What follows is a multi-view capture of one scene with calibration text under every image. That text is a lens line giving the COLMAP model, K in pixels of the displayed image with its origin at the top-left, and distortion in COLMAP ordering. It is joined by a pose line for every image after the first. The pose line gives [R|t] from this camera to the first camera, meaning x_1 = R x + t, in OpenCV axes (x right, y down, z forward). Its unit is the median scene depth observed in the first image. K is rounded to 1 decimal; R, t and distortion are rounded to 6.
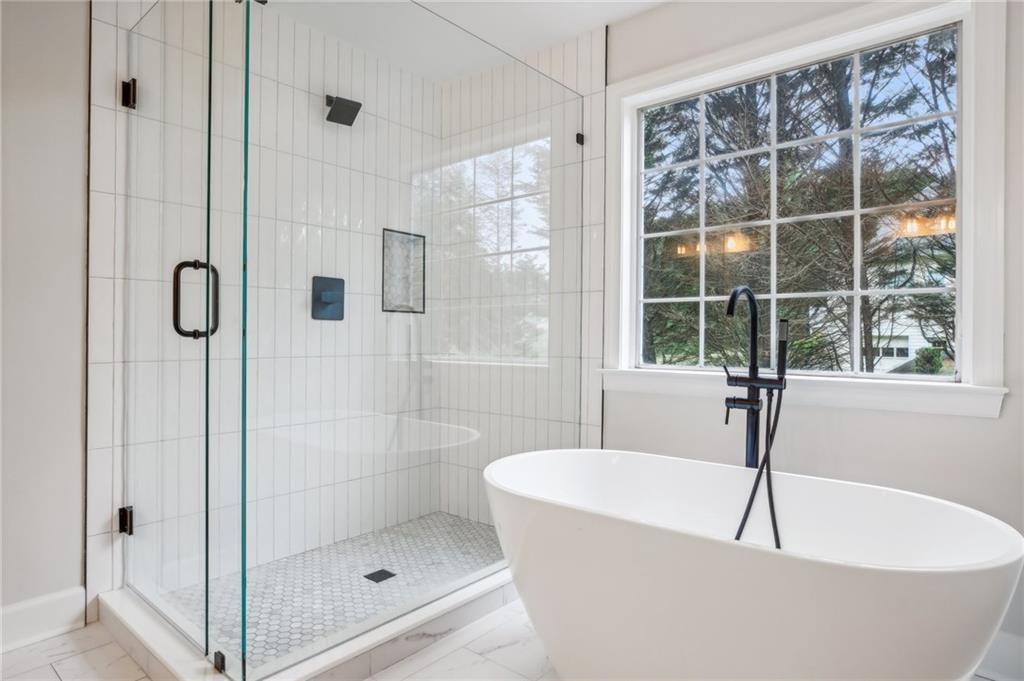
lens RADIAL K [[581.5, 0, 511.8], [0, 581.5, 336.6], [0, 0, 1]] dist [0.002743, 0.001645]
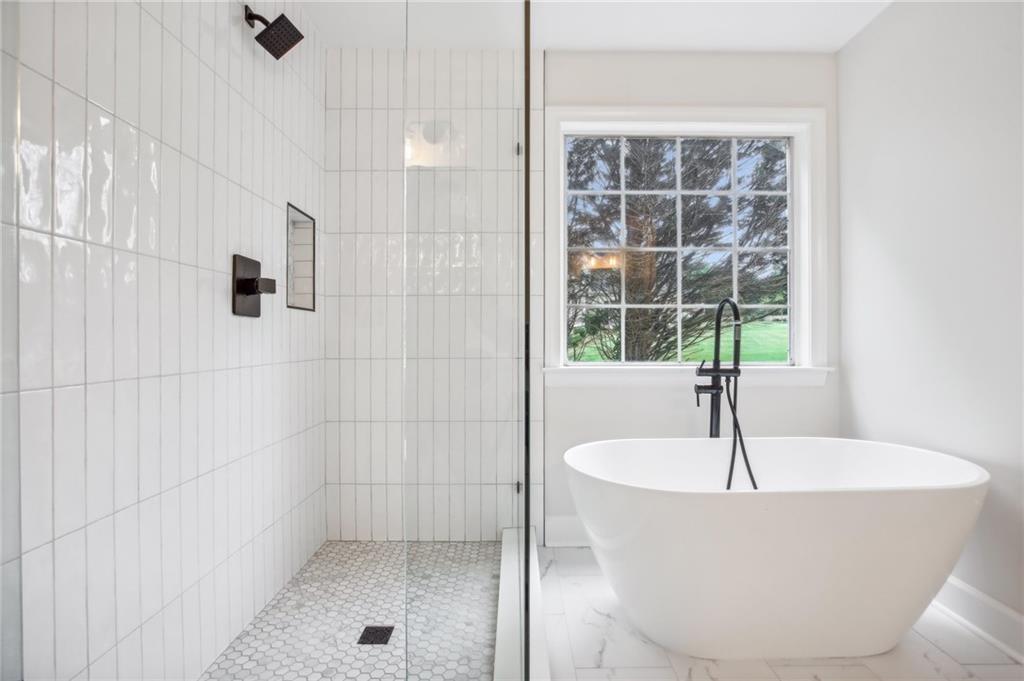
lens RADIAL K [[496.8, 0, 510.7], [0, 496.8, 342.6], [0, 0, 1]] dist [-0.020098, 0.000915]
pose [[0.766399, -0.012003, 0.642253, -0.535776], [0.005120, 0.999908, 0.012577, -0.003542], [-0.642344, -0.006351, 0.766390, 0.369683]]
